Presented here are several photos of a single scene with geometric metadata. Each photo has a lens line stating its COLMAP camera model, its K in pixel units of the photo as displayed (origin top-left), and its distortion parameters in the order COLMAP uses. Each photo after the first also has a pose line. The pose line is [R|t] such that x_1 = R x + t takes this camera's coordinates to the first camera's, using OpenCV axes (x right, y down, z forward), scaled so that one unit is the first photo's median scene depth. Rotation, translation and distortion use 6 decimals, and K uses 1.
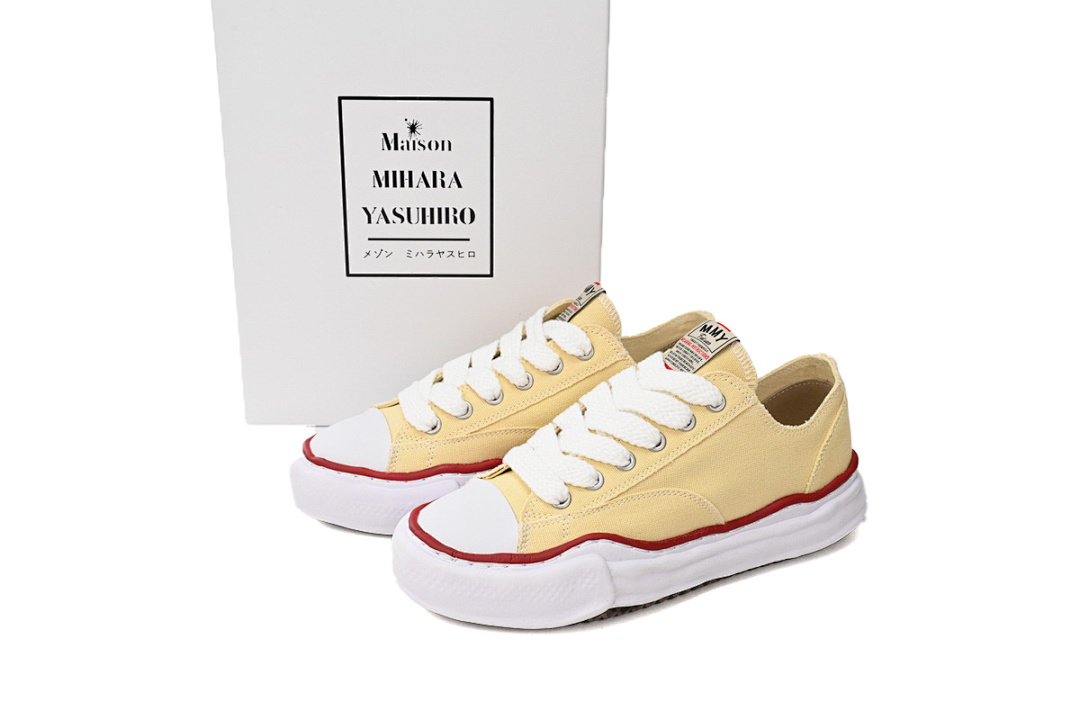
lens RADIAL K [[1251.7, 0, 539.9], [0, 1251.7, 358.9], [0, 0, 1]] dist [0.022270, 0.000000]
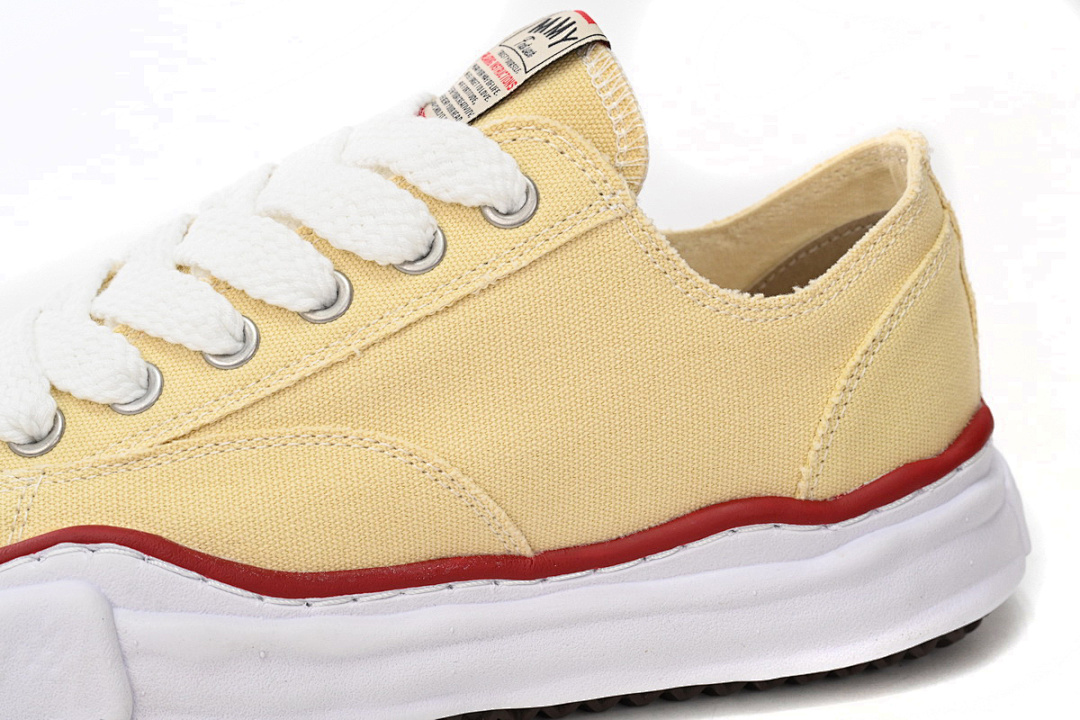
lens RADIAL K [[1912.9, 0, 538.3], [0, 1912.9, 363.0], [0, 0, 1]] dist [-0.007385, 0.000000]
pose [[0.972597, 0.055899, -0.225678, 0.275912], [-0.071587, 0.995510, -0.061931, 0.114464], [0.221203, 0.076389, 0.972231, 0.485420]]
